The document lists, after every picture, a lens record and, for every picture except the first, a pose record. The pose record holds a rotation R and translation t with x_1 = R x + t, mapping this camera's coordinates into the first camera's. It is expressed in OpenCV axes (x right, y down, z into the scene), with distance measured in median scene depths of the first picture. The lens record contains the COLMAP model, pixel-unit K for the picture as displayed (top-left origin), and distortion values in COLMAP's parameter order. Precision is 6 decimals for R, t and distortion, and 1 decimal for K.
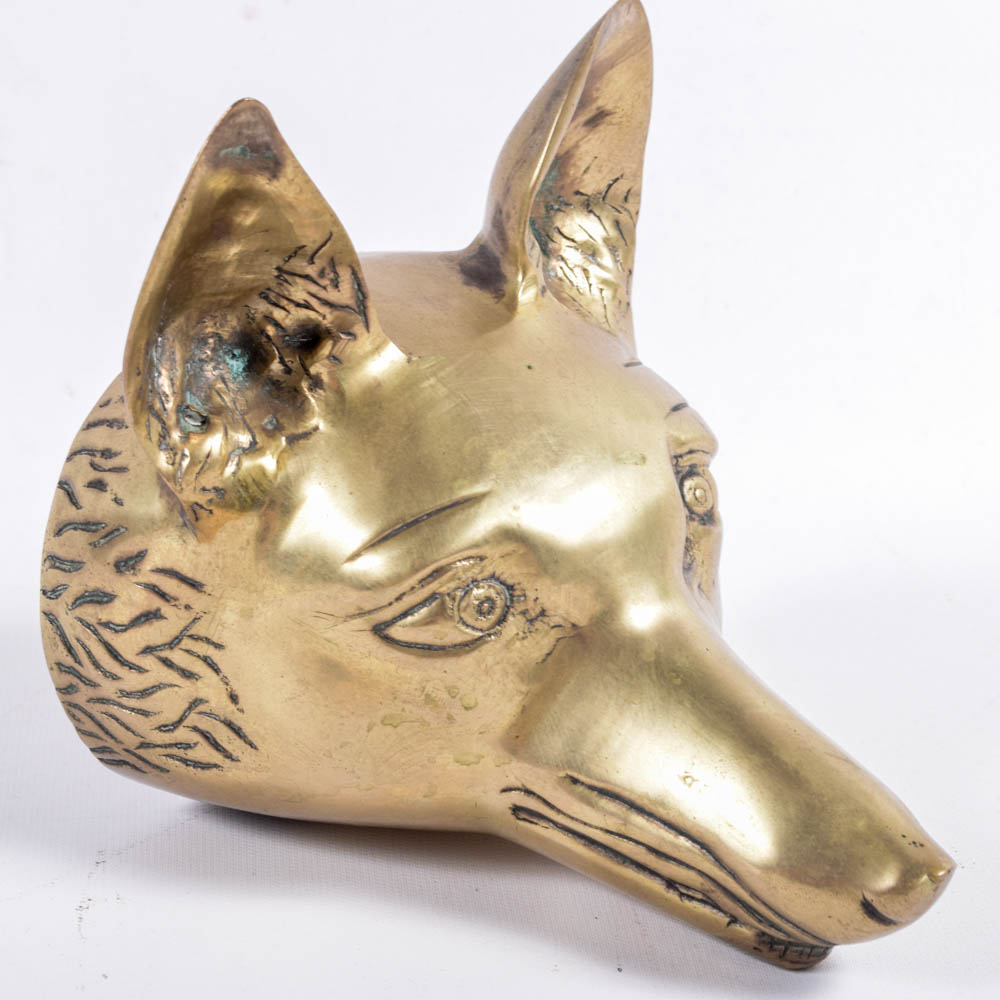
lens RADIAL K [[2588.7, 0, 500.2], [0, 2588.7, 501.6], [0, 0, 1]] dist [0.010027, 0.000000]
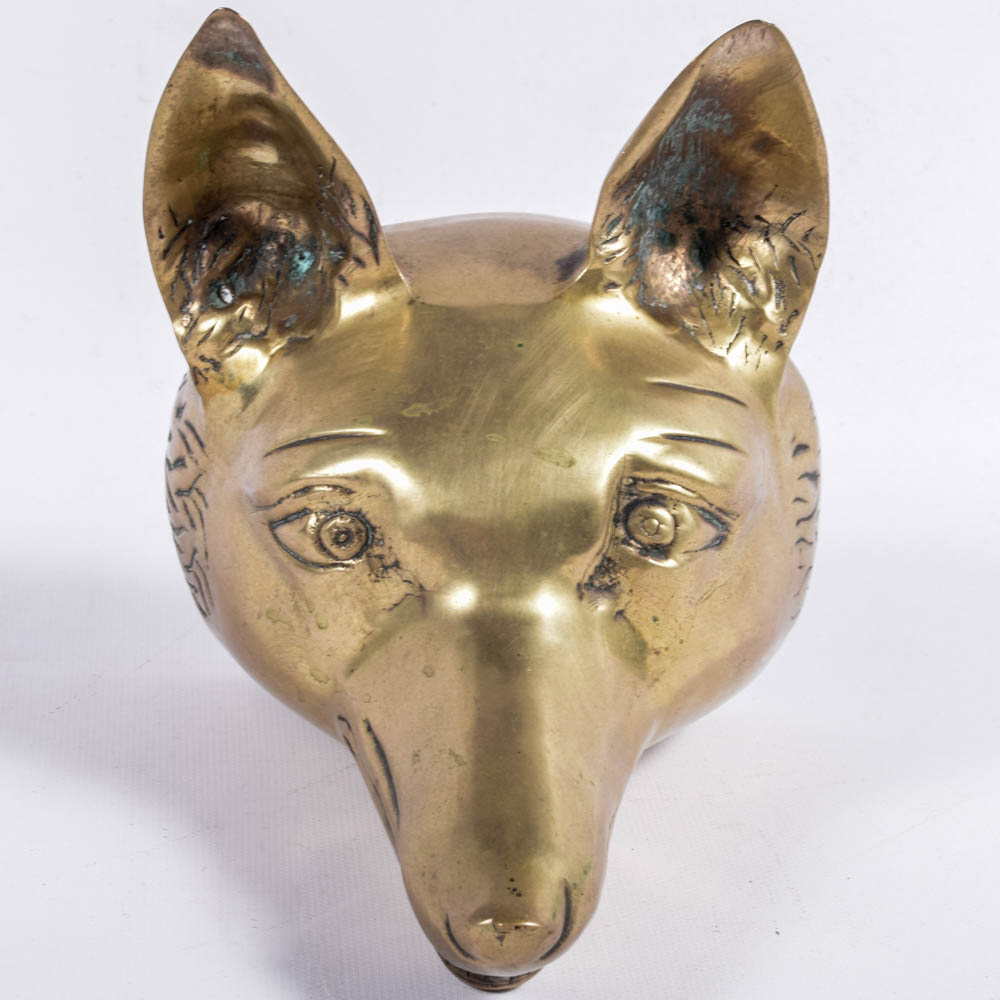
lens RADIAL K [[2649.0, 0, 500.3], [0, 2649.0, 498.6], [0, 0, 1]] dist [0.007310, 0.000000]
pose [[0.756196, 0.310792, -0.575826, 0.644727], [-0.316875, 0.943867, 0.093304, -0.092754], [0.572501, 0.111909, 0.812231, 0.161897]]
